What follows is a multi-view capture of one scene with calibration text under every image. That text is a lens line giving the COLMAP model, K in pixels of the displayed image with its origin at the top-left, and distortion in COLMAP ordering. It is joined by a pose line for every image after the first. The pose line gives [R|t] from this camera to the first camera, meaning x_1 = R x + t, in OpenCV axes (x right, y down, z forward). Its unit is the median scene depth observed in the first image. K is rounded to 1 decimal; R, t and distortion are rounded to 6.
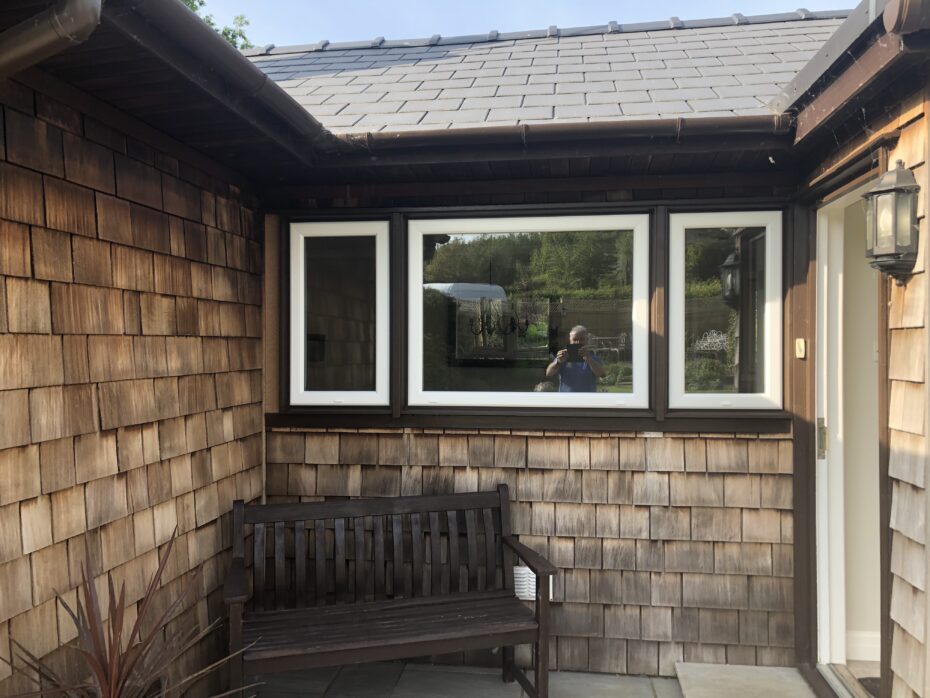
lens RADIAL K [[763.1, 0, 465.0], [0, 763.1, 349.0], [0, 0, 1]] dist [0.031565, -0.007282]
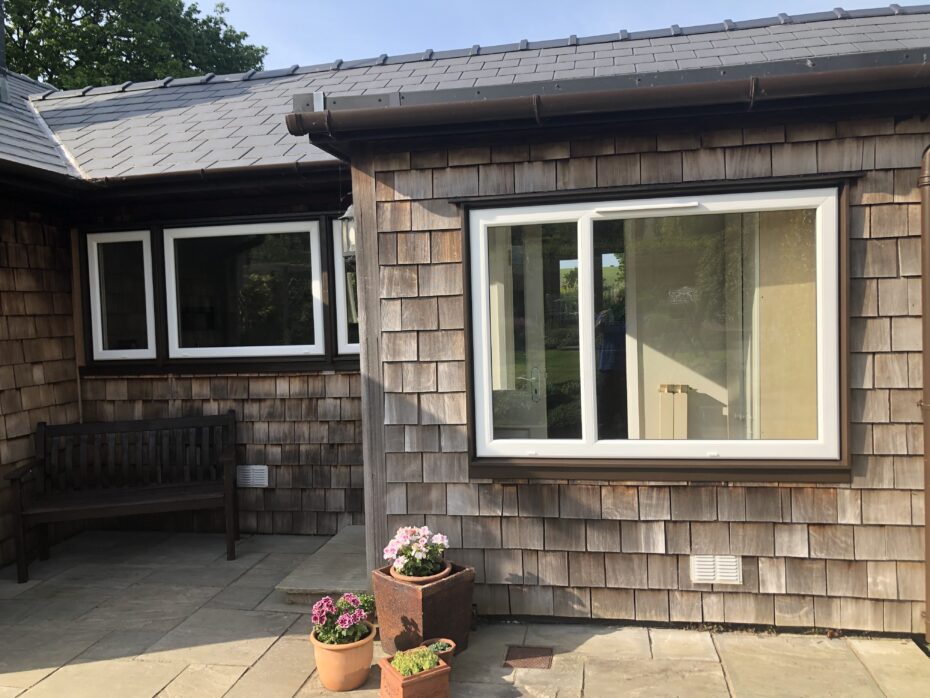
lens RADIAL K [[761.6, 0, 465.0], [0, 761.6, 349.0], [0, 0, 1]] dist [0.012270, -0.012839]
pose [[0.998793, -0.028564, -0.039965, 0.566774], [0.030434, 0.998432, 0.046987, 0.006057], [0.038560, -0.048146, 0.998096, -0.441240]]
